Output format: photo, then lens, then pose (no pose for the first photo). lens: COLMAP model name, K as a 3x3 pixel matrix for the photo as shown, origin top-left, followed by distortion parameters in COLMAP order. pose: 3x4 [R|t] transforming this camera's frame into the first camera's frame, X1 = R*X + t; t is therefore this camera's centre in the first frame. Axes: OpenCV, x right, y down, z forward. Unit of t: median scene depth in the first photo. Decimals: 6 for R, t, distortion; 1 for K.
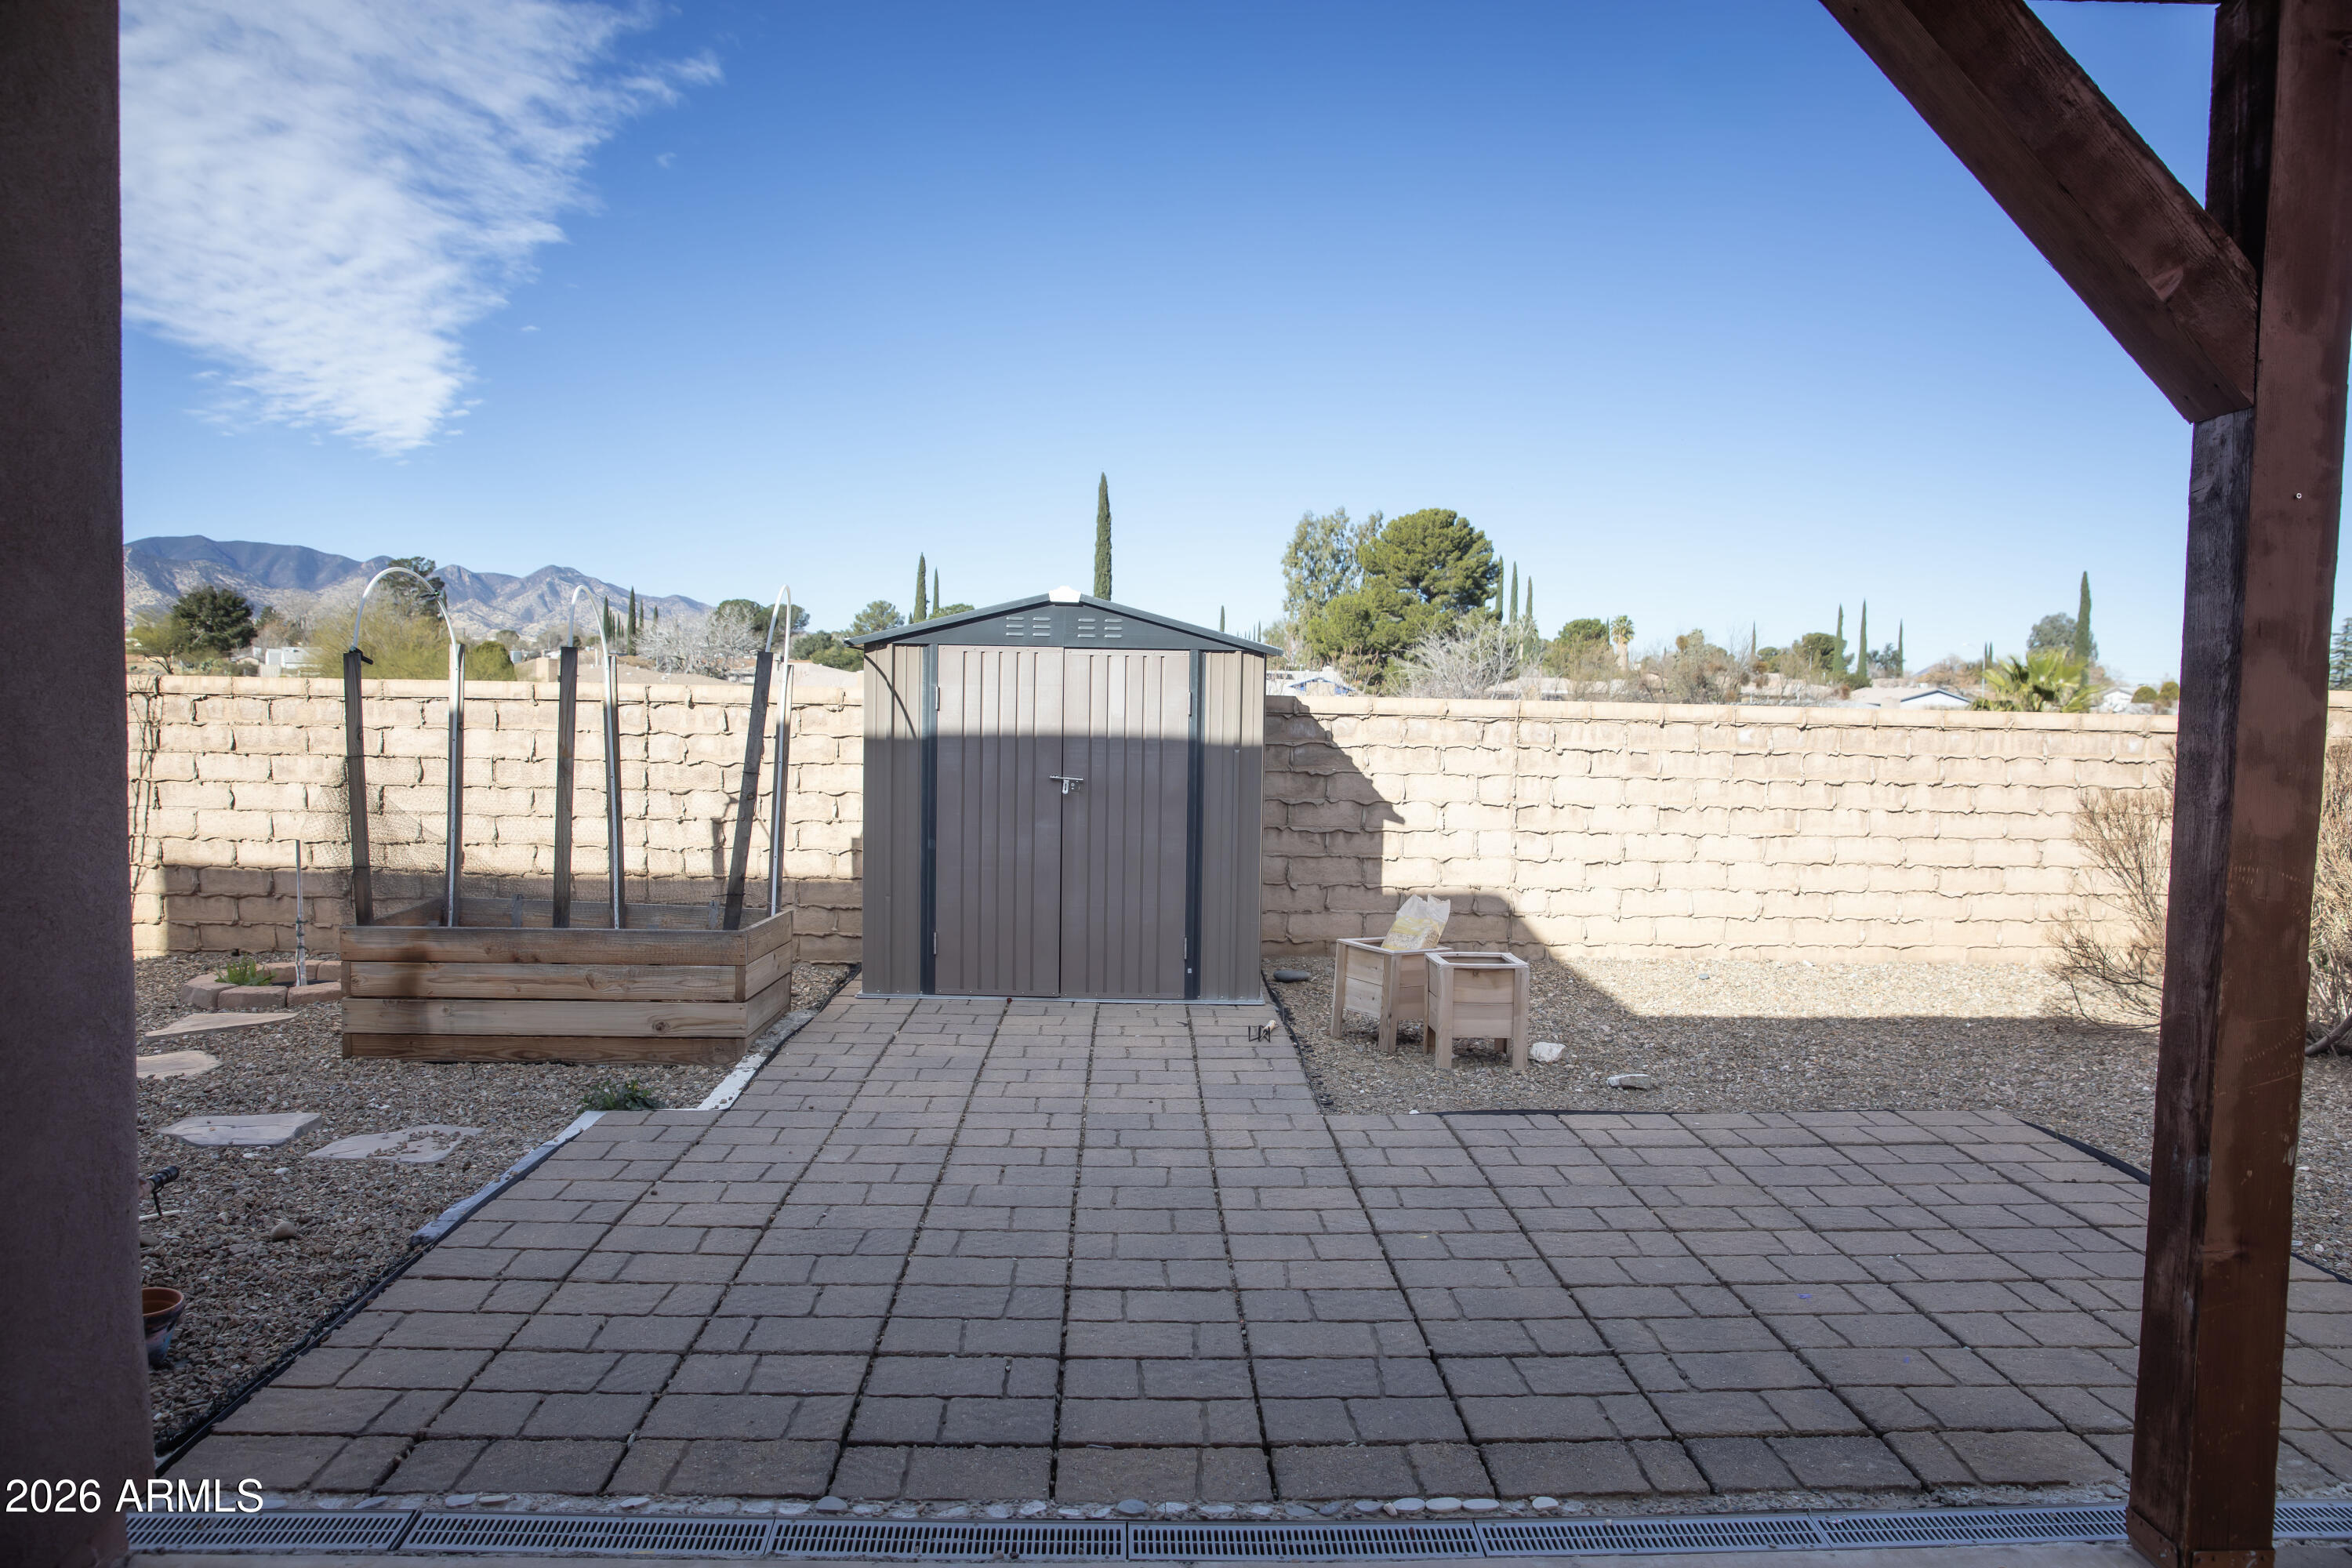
lens RADIAL K [[1601.4, 0, 1182.0], [0, 1601.4, 783.1], [0, 0, 1]] dist [-0.100159, 0.075938]
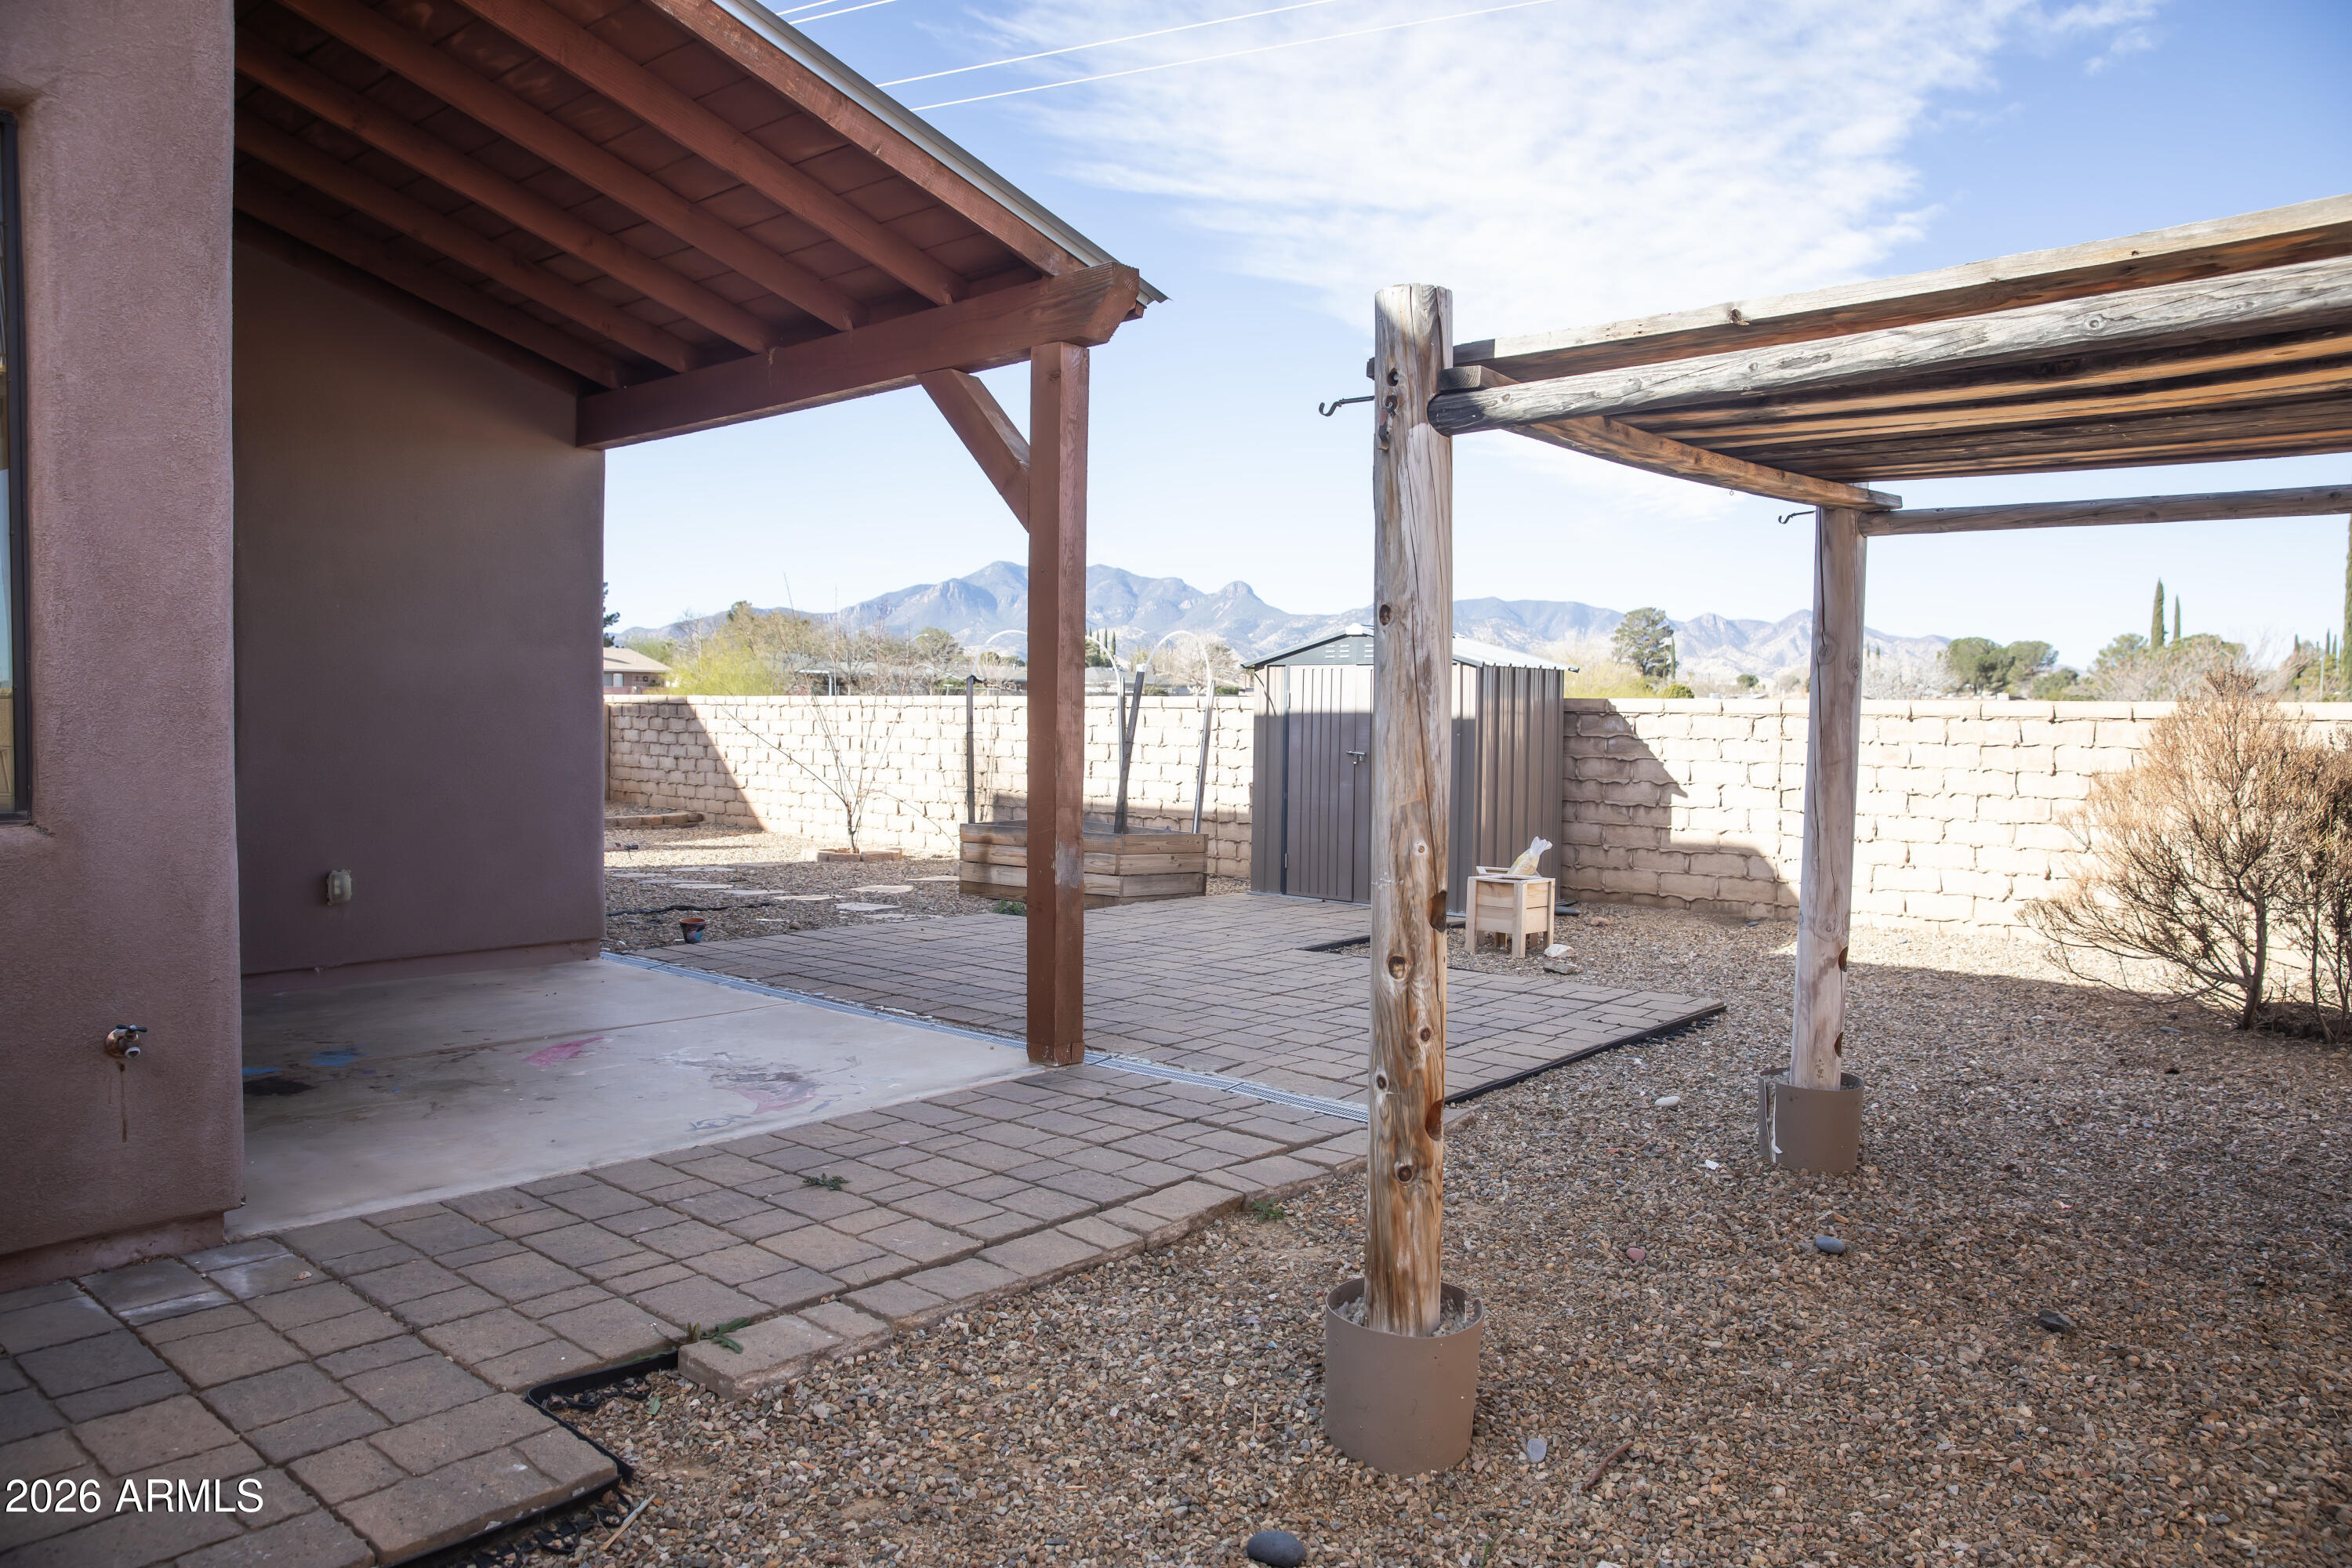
lens RADIAL K [[1601.4, 0, 1182.0], [0, 1601.4, 783.1], [0, 0, 1]] dist [-0.100159, 0.075938]
pose [[0.735858, 0.018024, -0.676896, 0.679369], [-0.036653, 0.999240, -0.013239, 0.042284], [0.676143, 0.034553, 0.735960, -0.164269]]
